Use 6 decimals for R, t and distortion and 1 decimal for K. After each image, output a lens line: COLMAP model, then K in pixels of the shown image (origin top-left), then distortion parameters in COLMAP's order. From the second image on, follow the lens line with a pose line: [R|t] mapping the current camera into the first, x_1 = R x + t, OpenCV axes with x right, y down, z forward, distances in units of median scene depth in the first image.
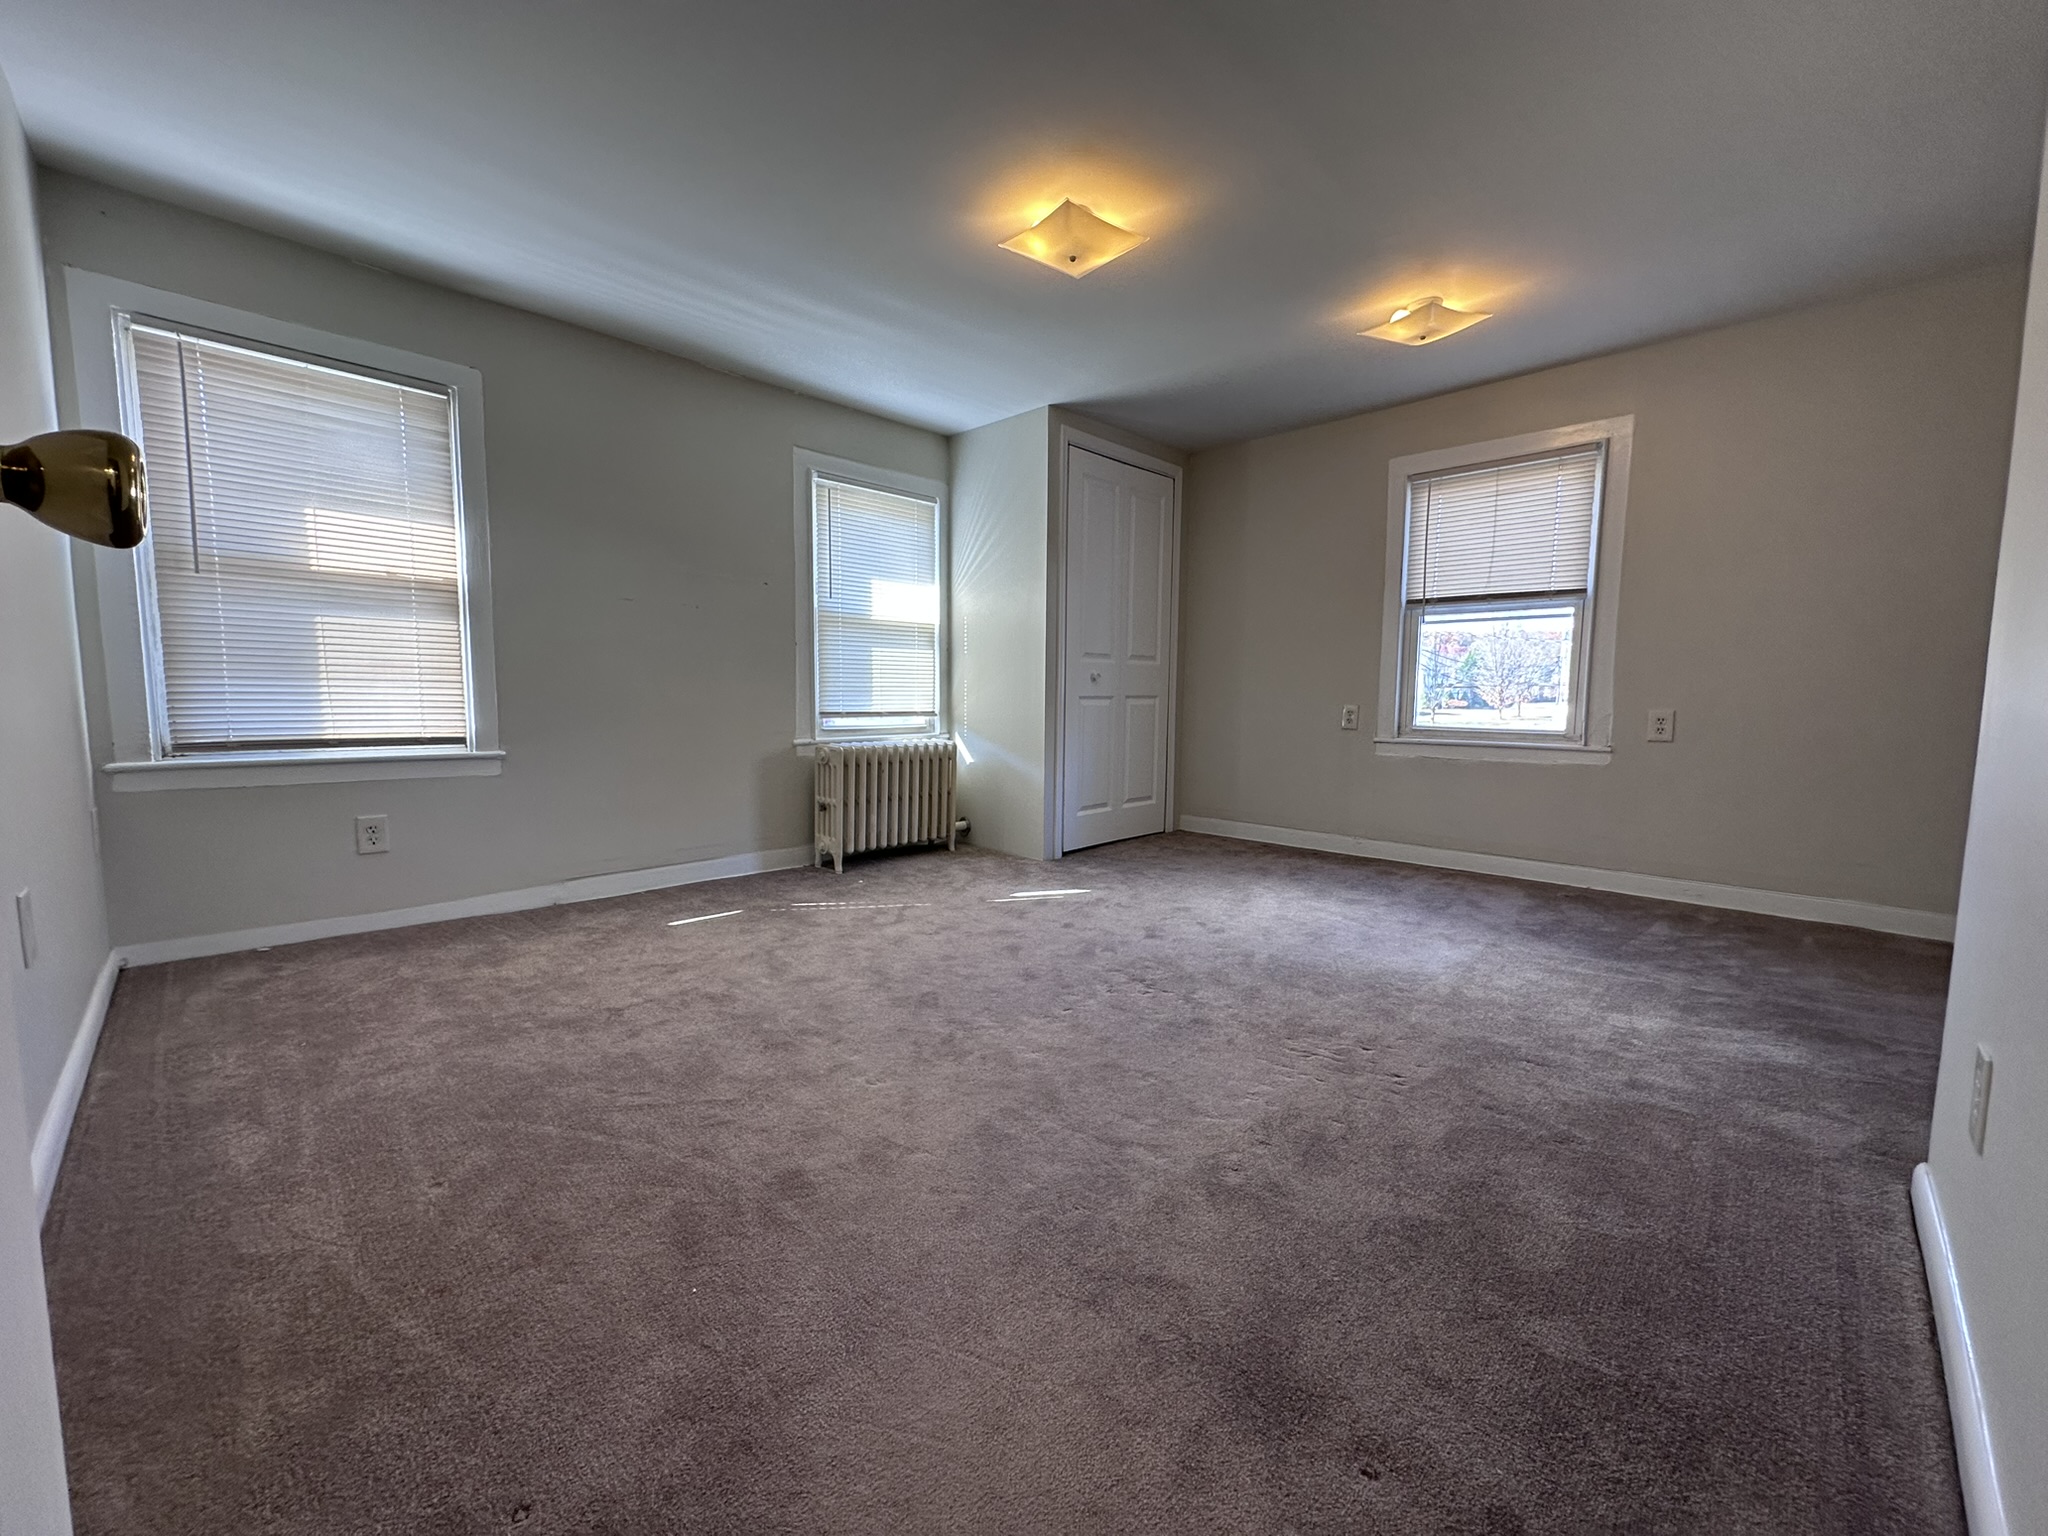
lens RADIAL K [[821.2, 0, 1020.4], [0, 821.2, 769.8], [0, 0, 1]] dist [-0.003491, 0.000825]
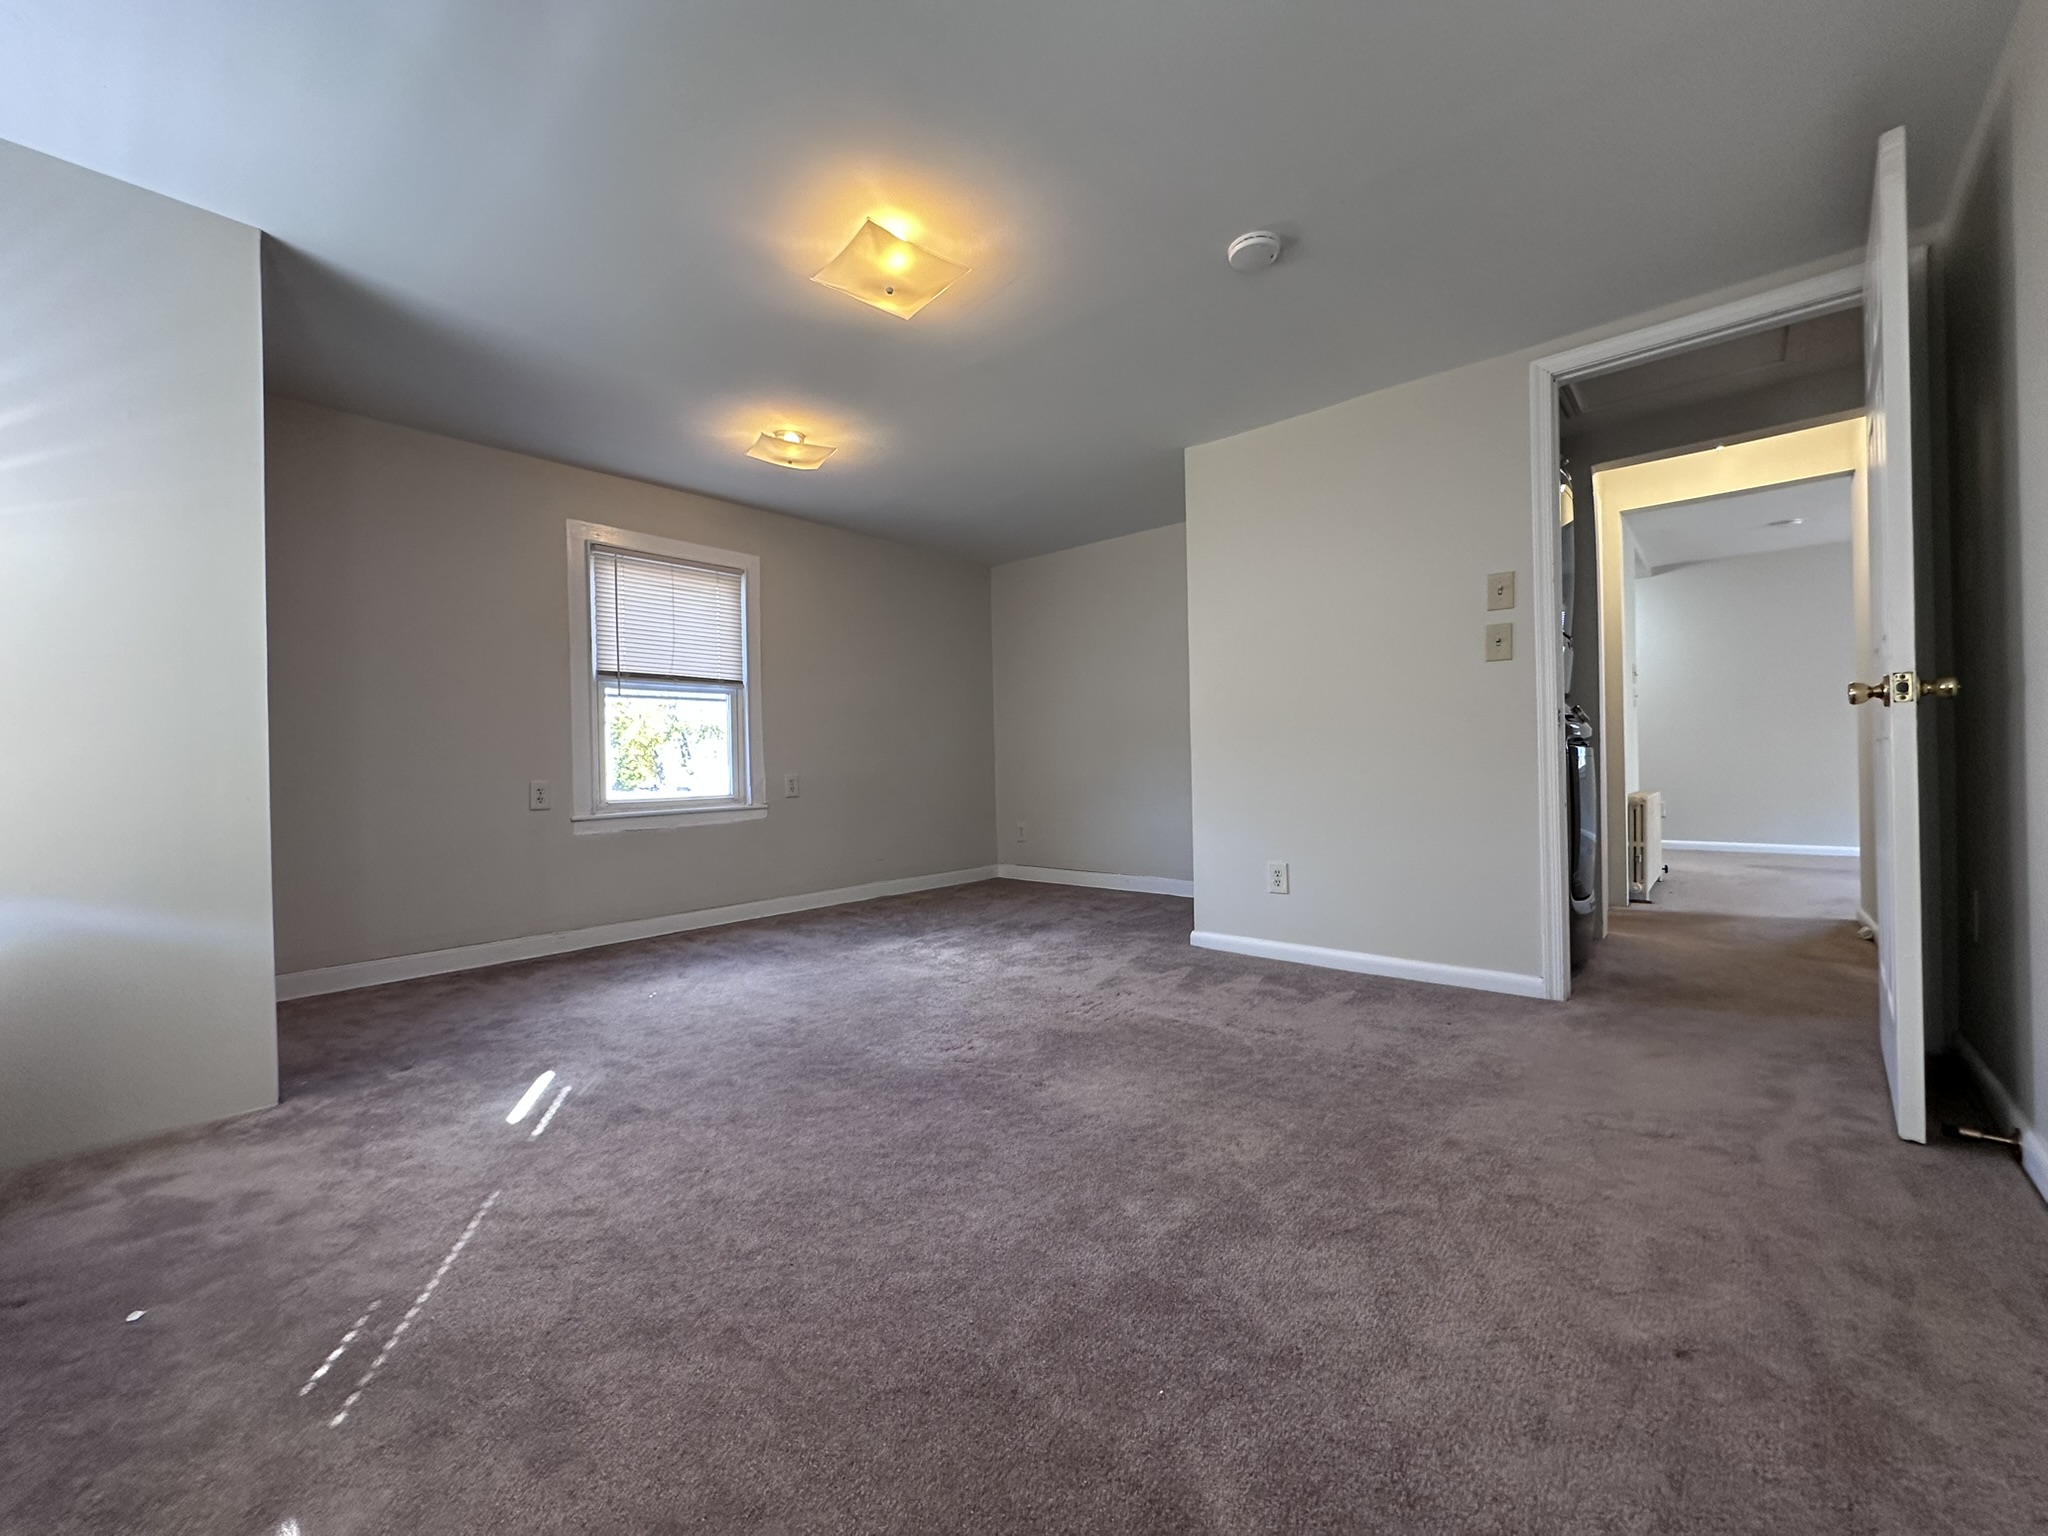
lens RADIAL K [[821.2, 0, 1020.4], [0, 821.2, 769.8], [0, 0, 1]] dist [-0.003491, 0.000825]
pose [[-0.056514, -0.009461, 0.998357, -0.573428], [0.119508, 0.992702, 0.016172, -0.053257], [-0.991223, 0.120226, -0.054971, 0.638807]]
